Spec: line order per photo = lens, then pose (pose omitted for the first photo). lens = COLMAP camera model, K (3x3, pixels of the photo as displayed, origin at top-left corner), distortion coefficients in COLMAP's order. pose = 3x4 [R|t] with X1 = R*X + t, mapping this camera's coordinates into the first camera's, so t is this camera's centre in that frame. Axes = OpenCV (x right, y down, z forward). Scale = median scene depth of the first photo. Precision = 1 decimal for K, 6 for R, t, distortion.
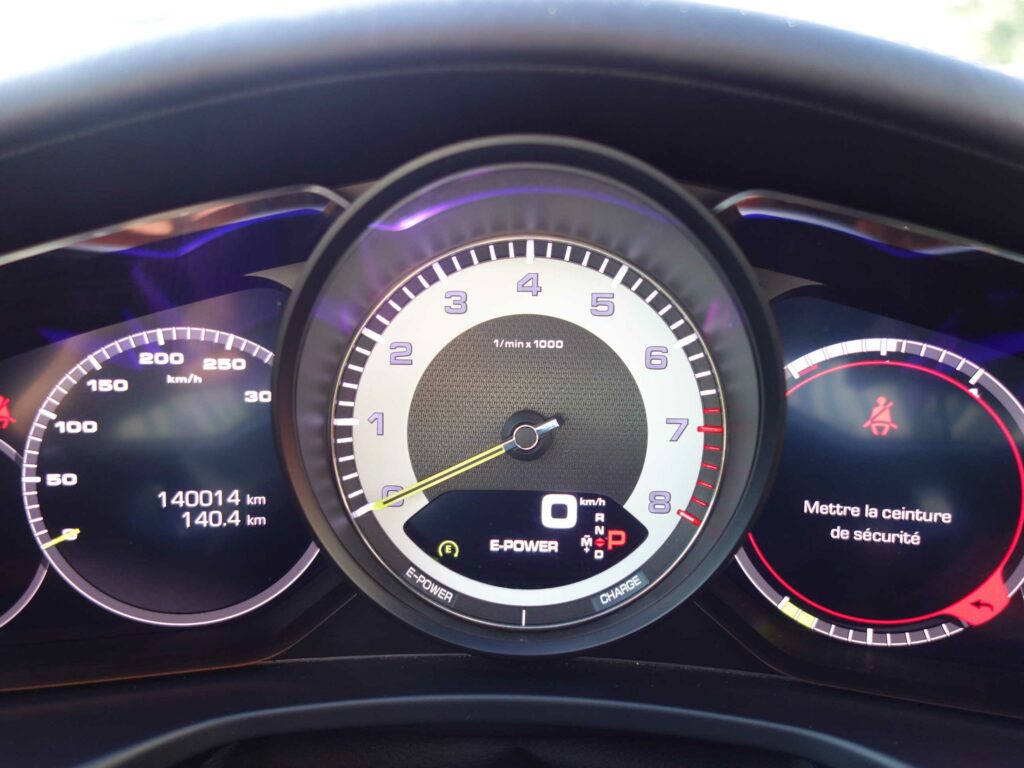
lens RADIAL K [[893.6, 0, 512.1], [0, 893.6, 385.1], [0, 0, 1]] dist [0.006204, -0.003494]
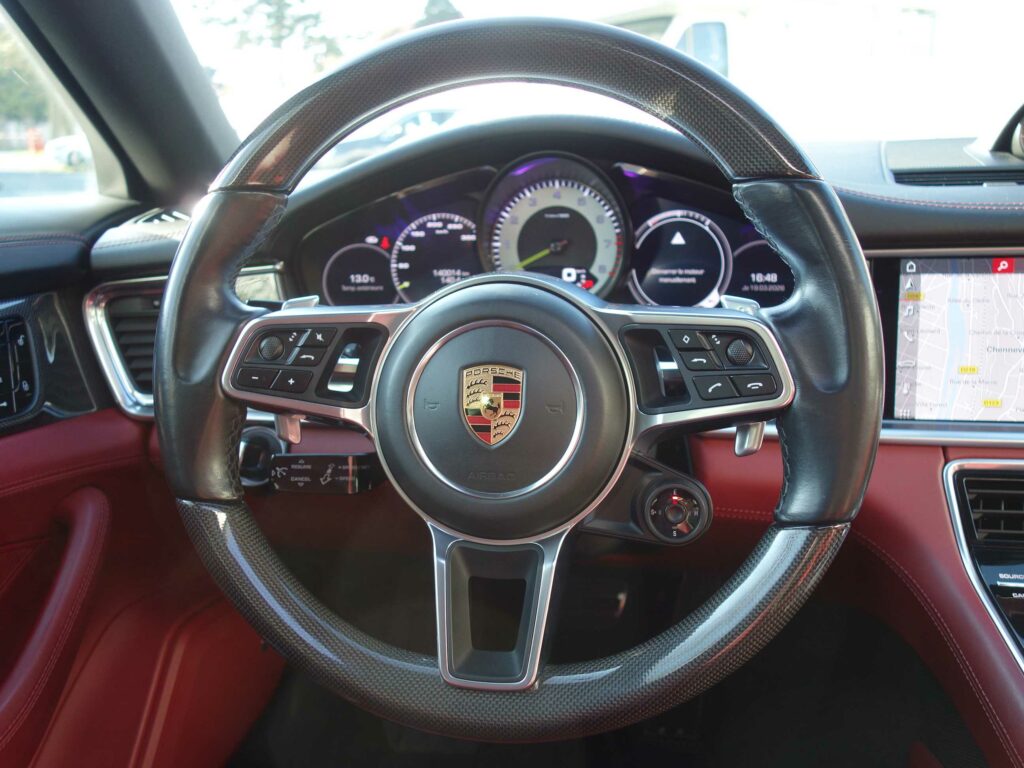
lens RADIAL K [[893.6, 0, 512.1], [0, 893.6, 381.6], [0, 0, 1]] dist [0.006204, -0.003494]
pose [[0.990560, -0.001669, -0.137066, 0.272953], [0.010469, 0.997927, 0.063506, 0.309045], [0.136676, -0.064342, 0.988524, -1.961602]]
